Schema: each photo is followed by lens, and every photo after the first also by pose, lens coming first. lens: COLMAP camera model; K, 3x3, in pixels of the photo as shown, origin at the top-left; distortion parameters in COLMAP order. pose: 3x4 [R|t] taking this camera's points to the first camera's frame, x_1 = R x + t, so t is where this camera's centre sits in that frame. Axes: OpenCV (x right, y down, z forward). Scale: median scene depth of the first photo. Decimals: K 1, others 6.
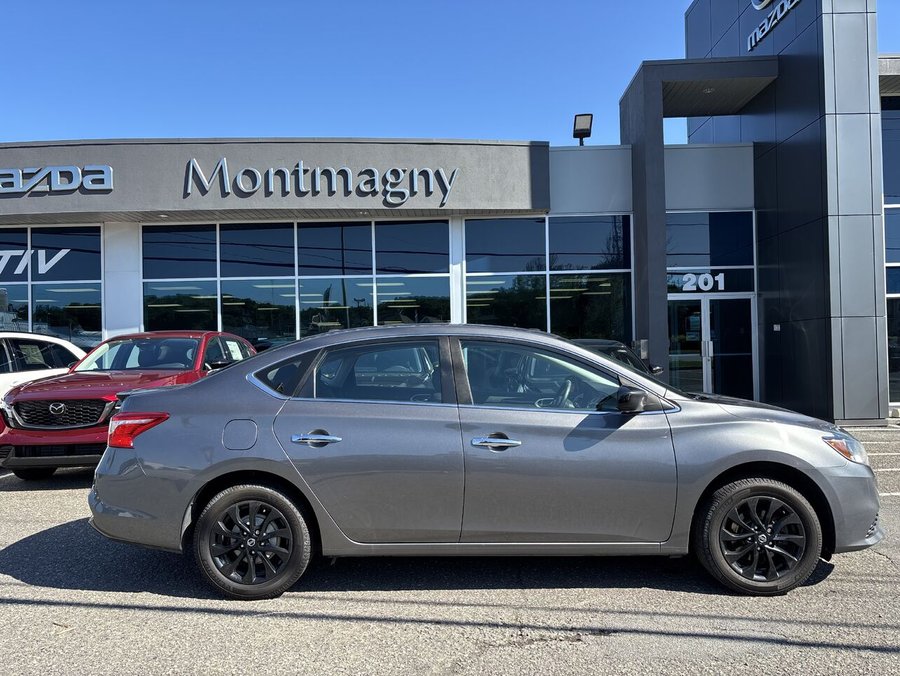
lens RADIAL K [[675.2, 0, 446.6], [0, 675.2, 338.7], [0, 0, 1]] dist [0.064022, -0.065160]
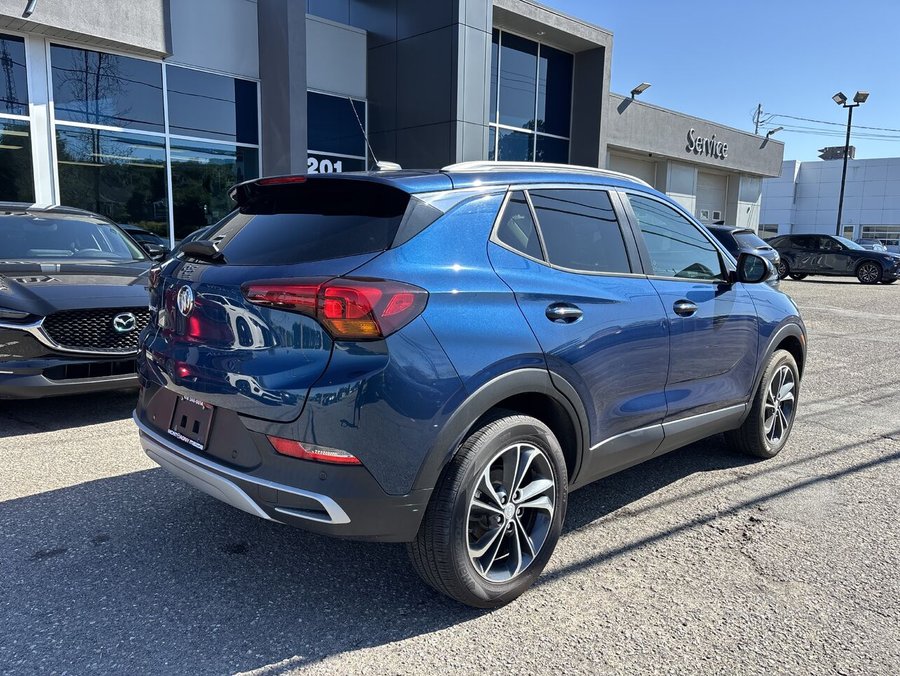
lens RADIAL K [[675.2, 0, 444.0], [0, 675.2, 339.2], [0, 0, 1]] dist [0.064022, -0.065160]
pose [[0.729104, -0.064634, 0.681344, -0.189924], [-0.049855, 0.987870, 0.147061, 0.008874], [-0.682585, -0.141191, 0.717038, 0.140276]]
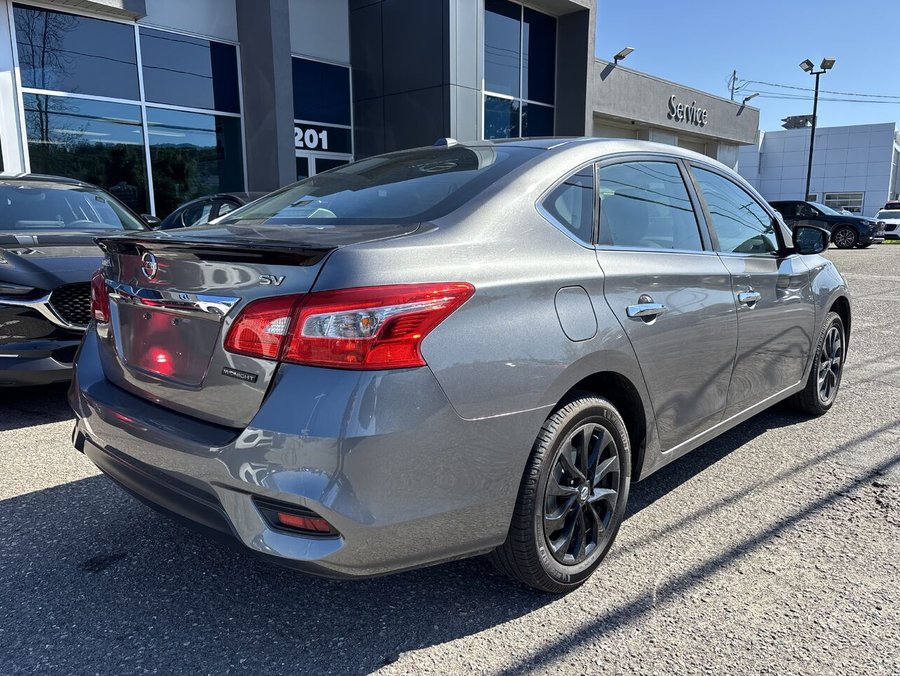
lens RADIAL K [[675.2, 0, 445.3], [0, 675.2, 339.4], [0, 0, 1]] dist [0.064022, -0.065160]
pose [[0.691945, -0.108778, 0.713708, -0.199114], [-0.025219, 0.984338, 0.174476, 0.022123], [-0.721510, -0.138727, 0.678364, 0.191879]]
